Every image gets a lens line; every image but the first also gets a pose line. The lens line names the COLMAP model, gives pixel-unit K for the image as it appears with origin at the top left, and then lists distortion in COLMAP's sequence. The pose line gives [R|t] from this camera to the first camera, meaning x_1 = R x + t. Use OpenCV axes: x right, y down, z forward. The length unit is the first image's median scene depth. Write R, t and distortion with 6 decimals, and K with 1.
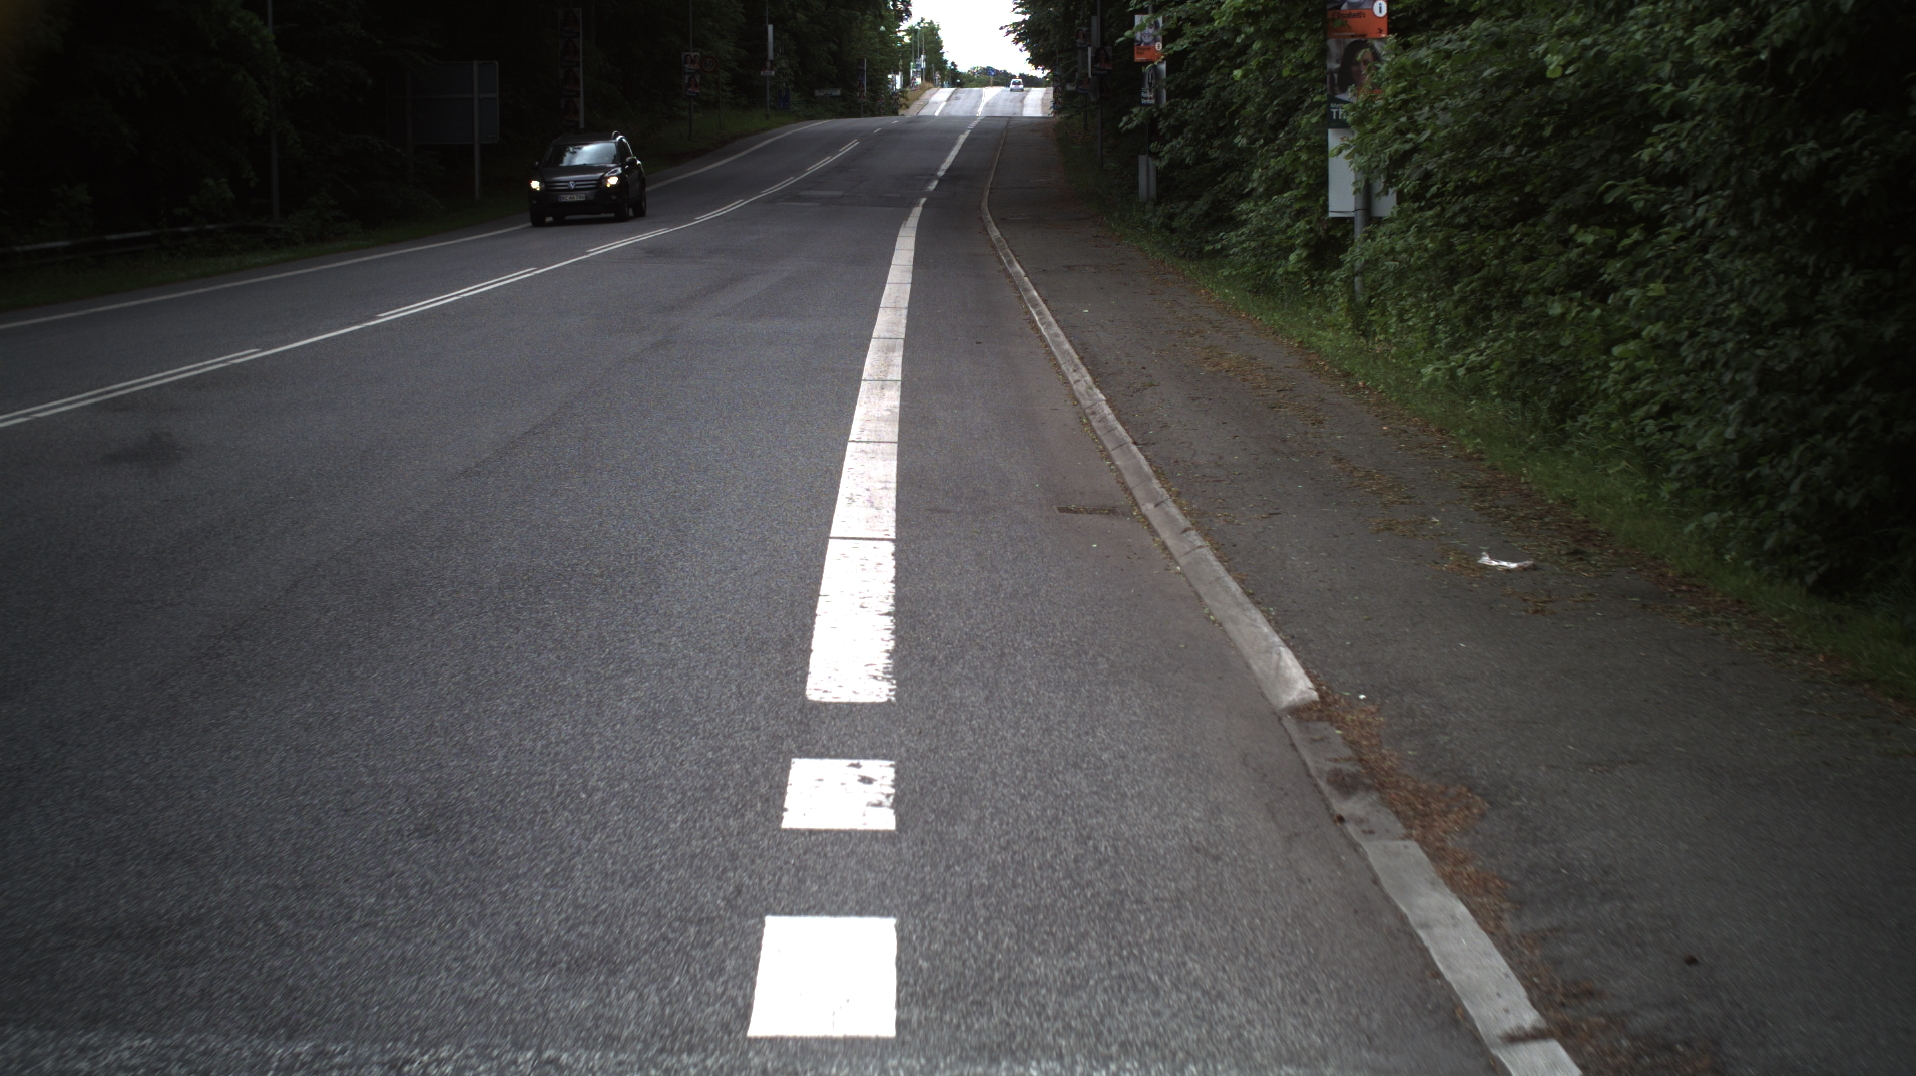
lens RADIAL K [[3452.8, 0, 958.0], [0, 3452.8, 538.0], [0, 0, 1]] dist [-0.303897, 0.349942]
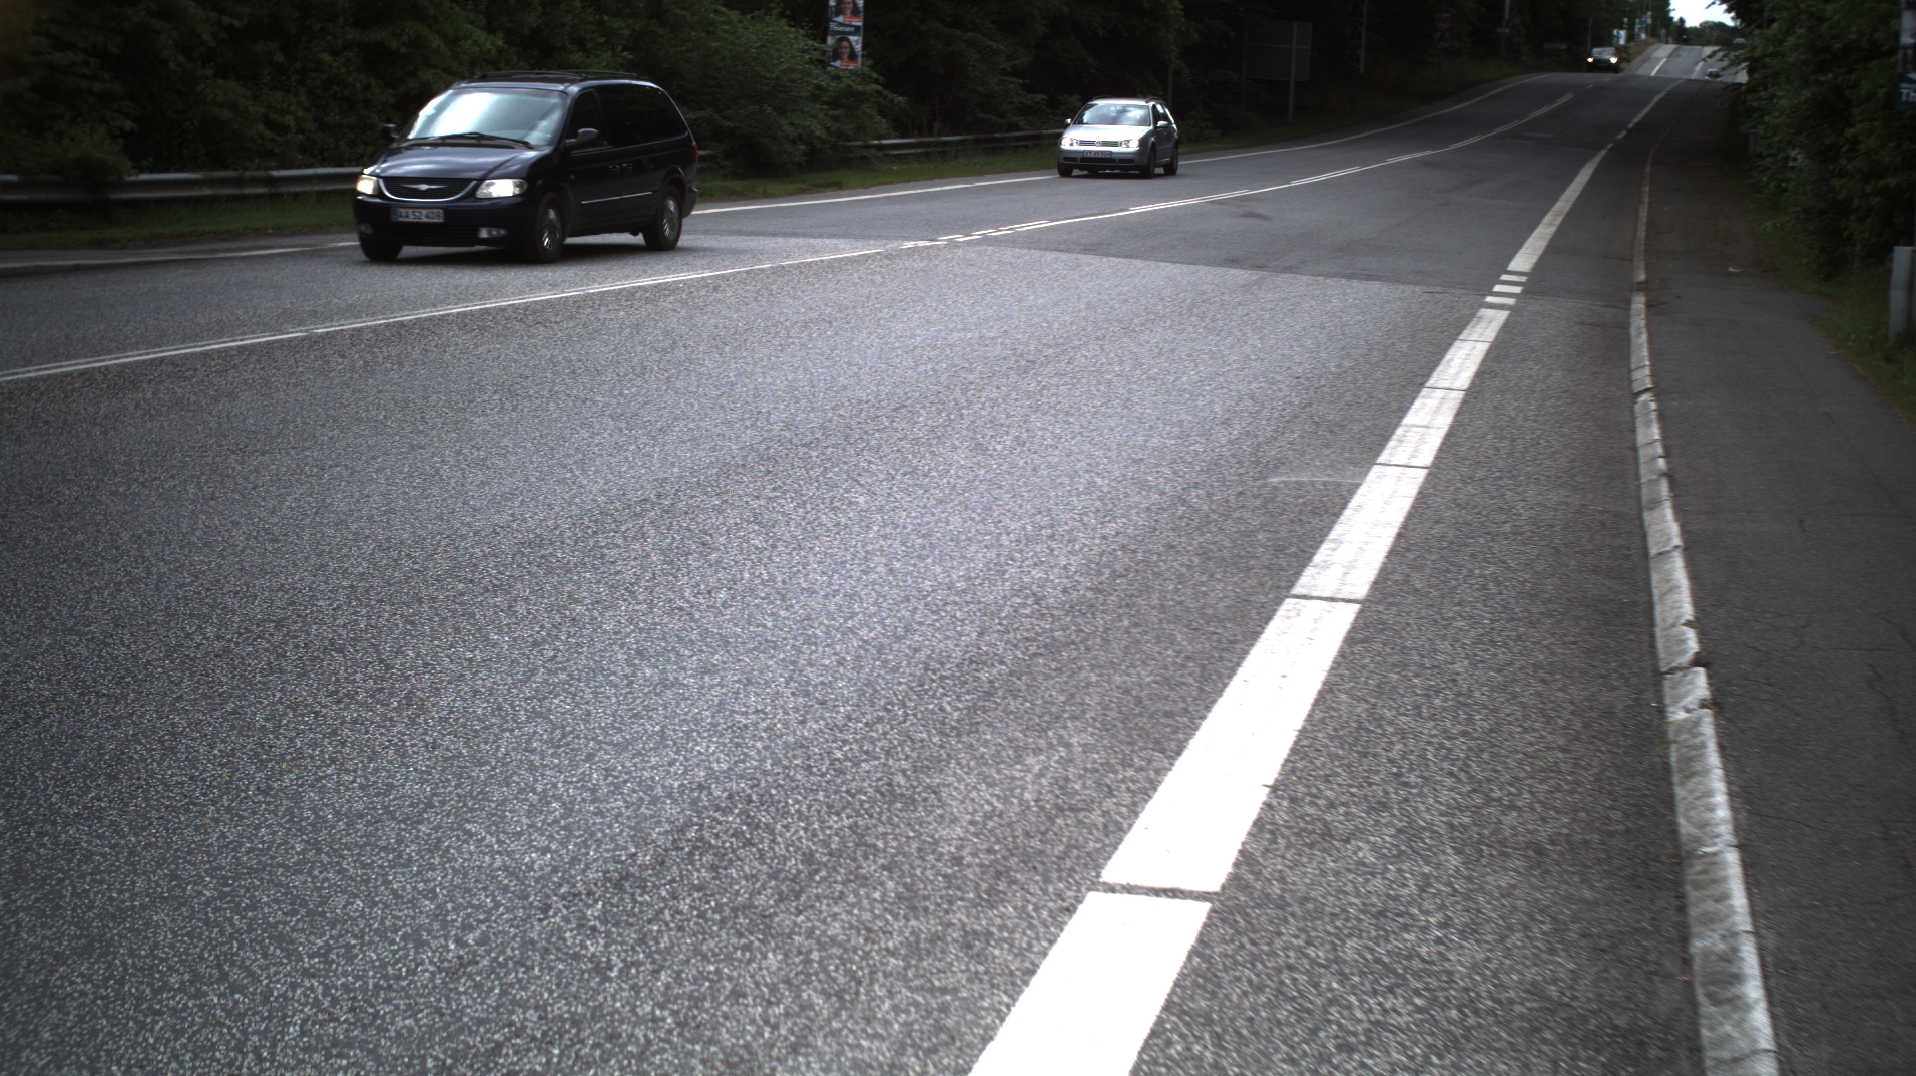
lens RADIAL K [[3452.8, 0, 958.0], [0, 3452.8, 538.0], [0, 0, 1]] dist [-0.303897, 0.349942]
pose [[0.976425, 0.082232, -0.199582, 0.034010], [-0.077903, 0.996526, 0.029457, 0.067335], [0.201310, -0.013214, 0.979438, -0.675261]]
